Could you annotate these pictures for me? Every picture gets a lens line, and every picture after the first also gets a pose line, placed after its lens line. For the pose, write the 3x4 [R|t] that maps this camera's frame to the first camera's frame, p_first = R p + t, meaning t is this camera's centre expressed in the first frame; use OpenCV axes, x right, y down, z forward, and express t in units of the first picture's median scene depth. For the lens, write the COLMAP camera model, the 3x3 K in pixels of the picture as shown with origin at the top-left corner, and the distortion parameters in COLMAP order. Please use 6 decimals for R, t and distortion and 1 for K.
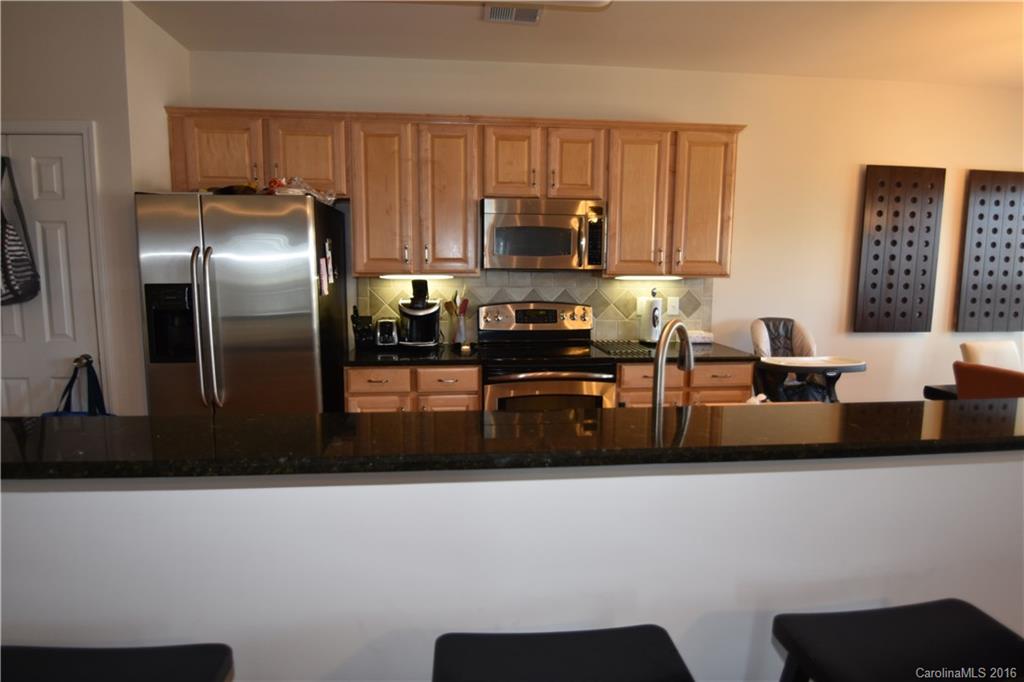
lens RADIAL K [[538.4, 0, 506.7], [0, 538.4, 330.2], [0, 0, 1]] dist [-0.002473, -0.020062]
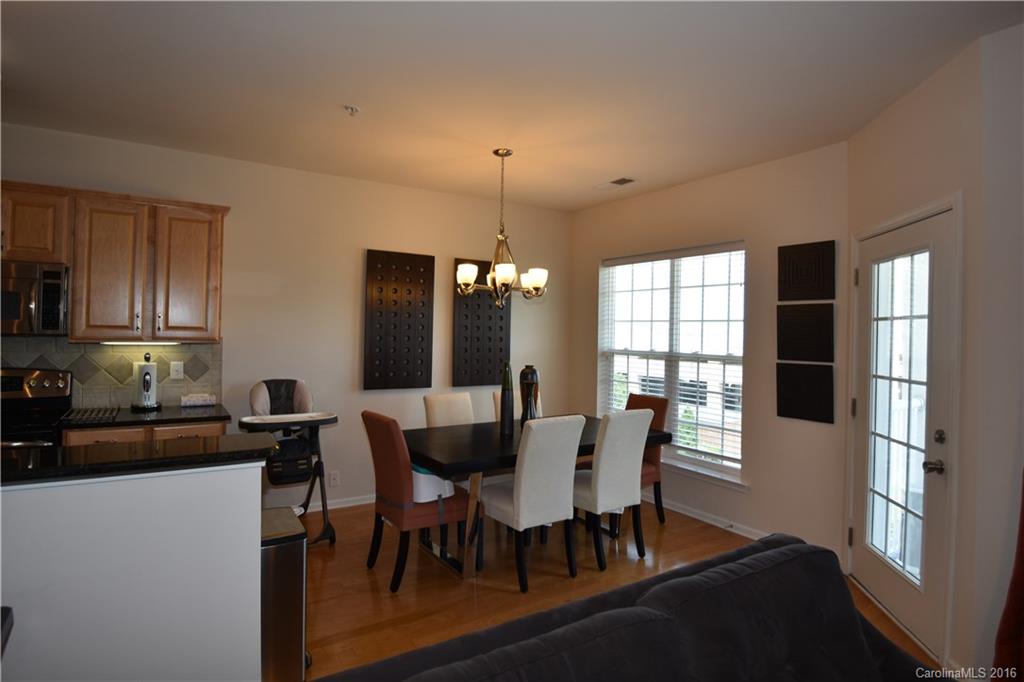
lens RADIAL K [[554.0, 0, 507.7], [0, 554.0, 330.5], [0, 0, 1]] dist [-0.001996, -0.017847]
pose [[0.893740, 0.013063, 0.448396, 0.444394], [0.039857, 0.993310, -0.108381, 0.020437], [-0.446812, 0.114736, 0.887240, -0.245464]]
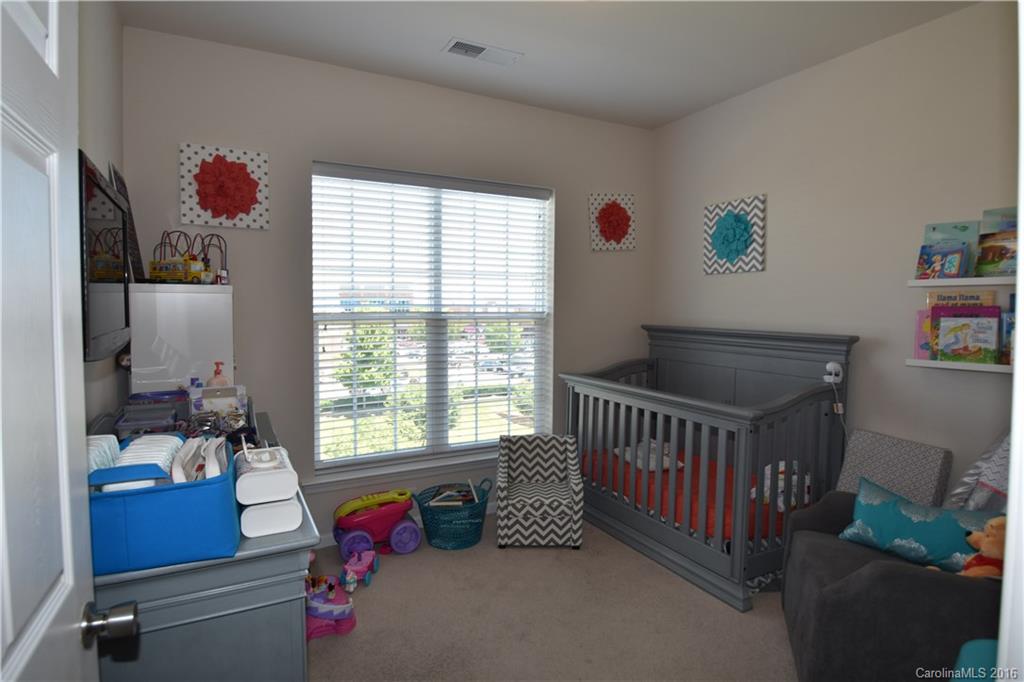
lens RADIAL K [[554.0, 0, 507.7], [0, 554.0, 330.5], [0, 0, 1]] dist [-0.001996, -0.017847]
pose [[-0.365656, -0.049327, 0.929442, 0.473070], [0.102679, 0.990362, 0.092955, -0.124943], [-0.925069, 0.129424, -0.357067, 1.088132]]
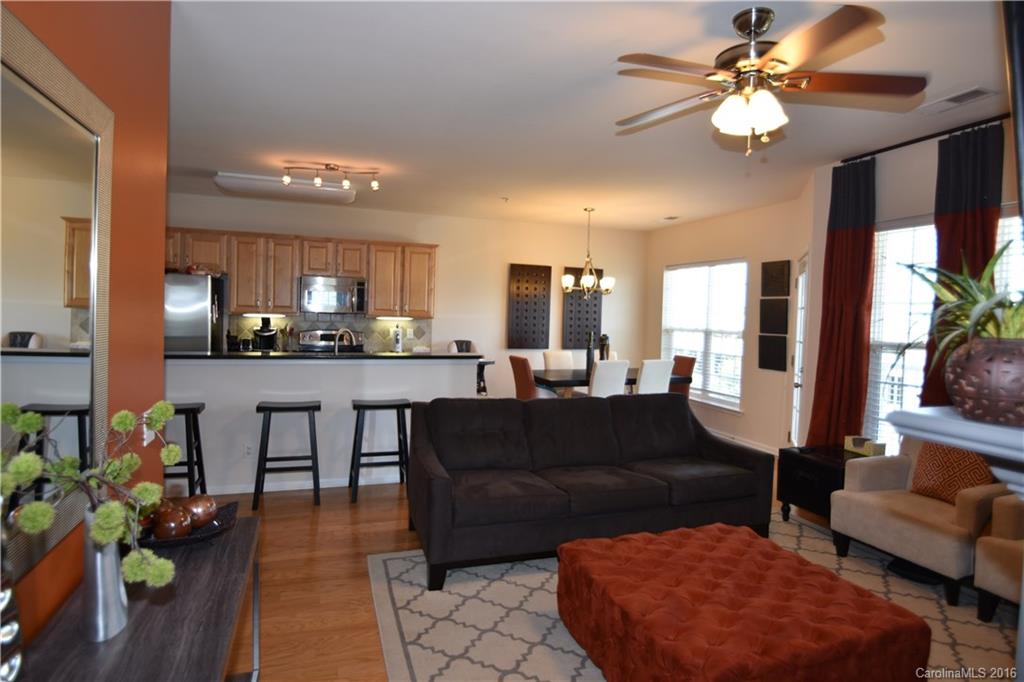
lens RADIAL K [[554.0, 0, 507.7], [0, 554.0, 330.5], [0, 0, 1]] dist [-0.001996, -0.017847]
pose [[0.972893, 0.014176, 0.230819, 0.215202], [0.005244, 0.996510, -0.083307, 0.119263], [-0.231195, 0.082259, 0.969424, -1.067896]]
